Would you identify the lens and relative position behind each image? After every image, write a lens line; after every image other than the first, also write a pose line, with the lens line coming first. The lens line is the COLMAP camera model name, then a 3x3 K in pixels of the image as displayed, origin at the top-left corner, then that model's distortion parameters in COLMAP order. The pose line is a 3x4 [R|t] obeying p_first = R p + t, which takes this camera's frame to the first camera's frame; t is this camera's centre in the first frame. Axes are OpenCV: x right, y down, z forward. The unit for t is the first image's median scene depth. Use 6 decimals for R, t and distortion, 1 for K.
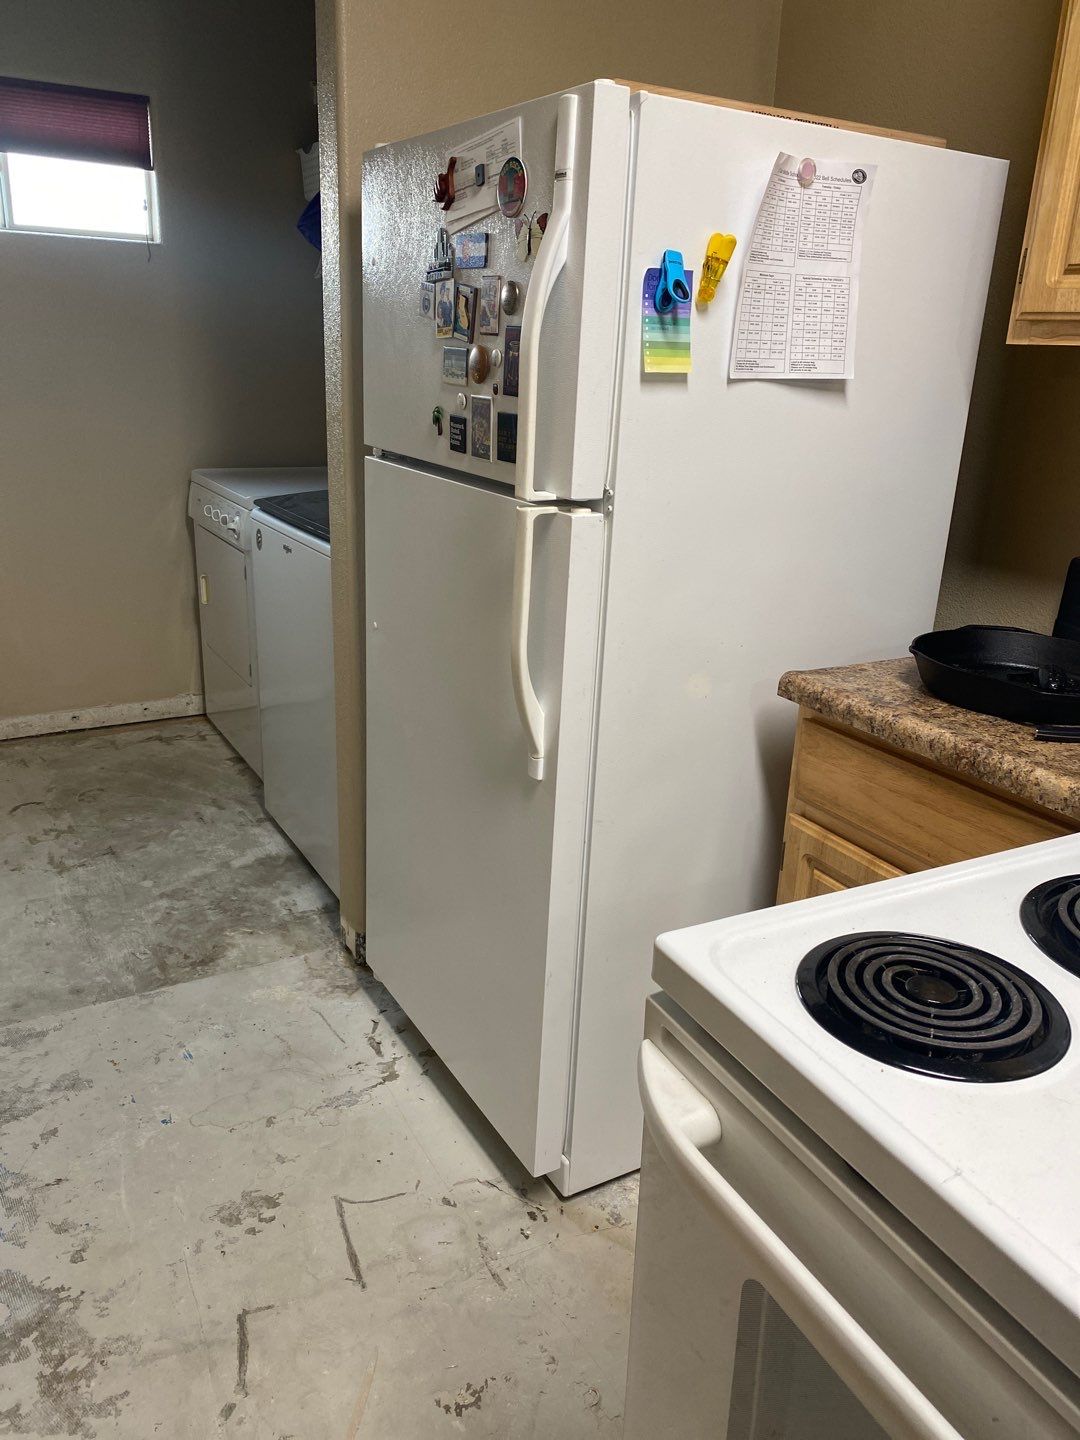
lens RADIAL K [[1137.4, 0, 540.0], [0, 1137.4, 720.0], [0, 0, 1]] dist [0.099604, -0.192642]
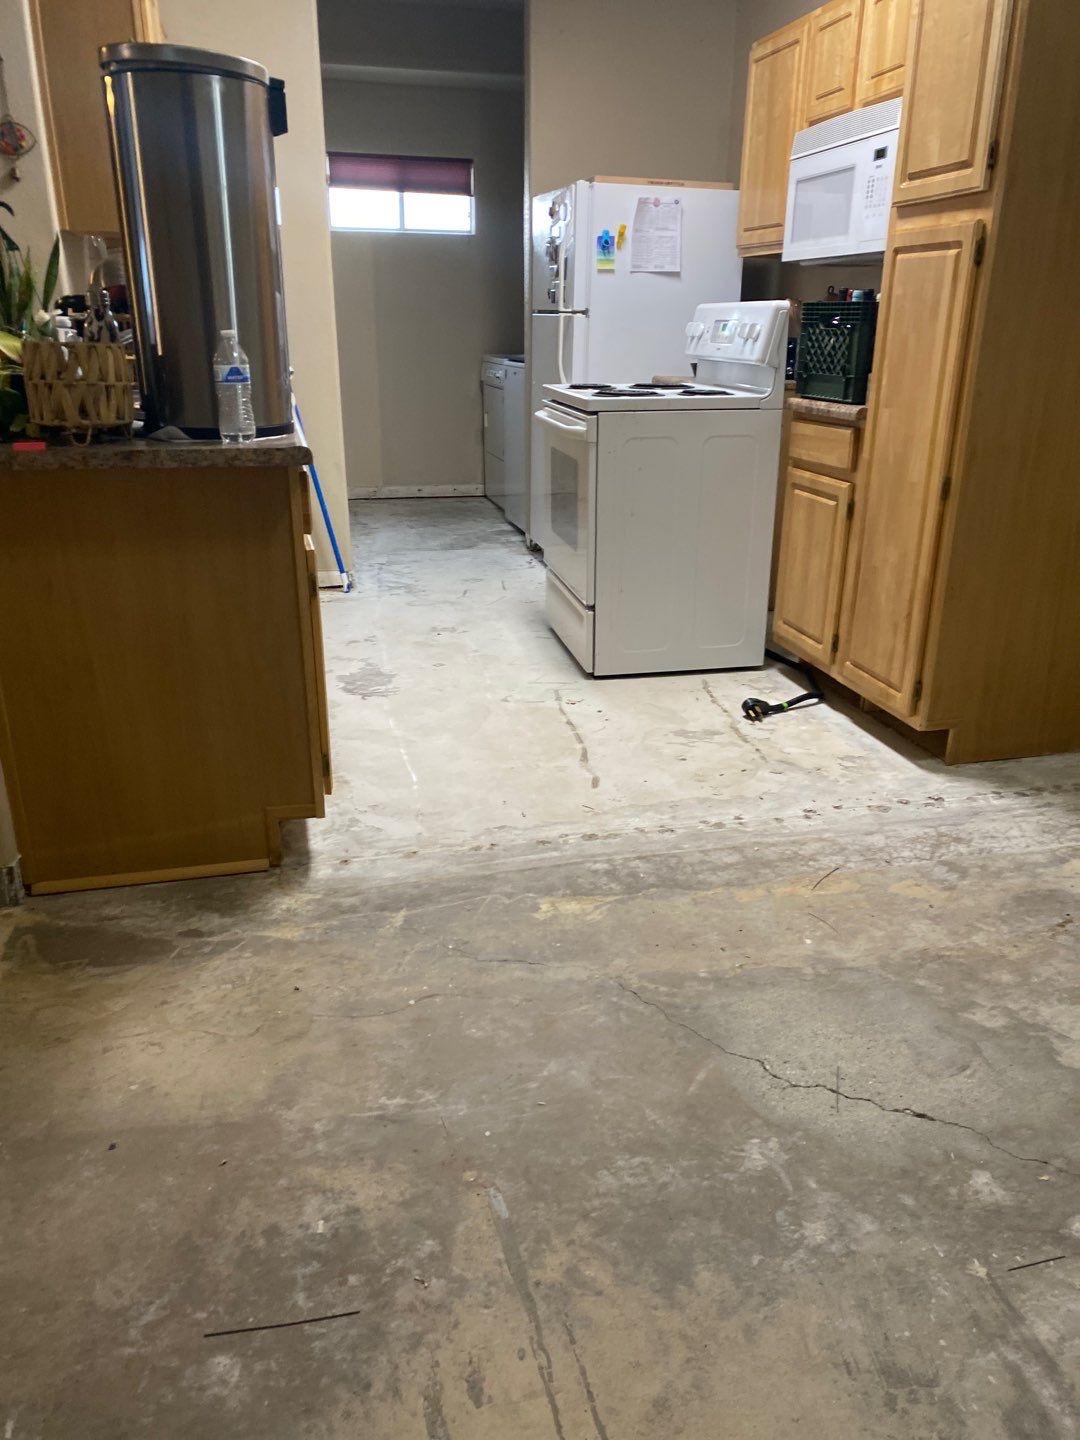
lens RADIAL K [[1110.8, 0, 540.0], [0, 1110.8, 720.0], [0, 0, 1]] dist [0.045230, -0.060131]
pose [[0.962839, 0.065449, -0.262027, 0.780590], [-0.058623, 0.997708, 0.033792, 0.800208], [0.263638, -0.017176, 0.964469, -1.934453]]
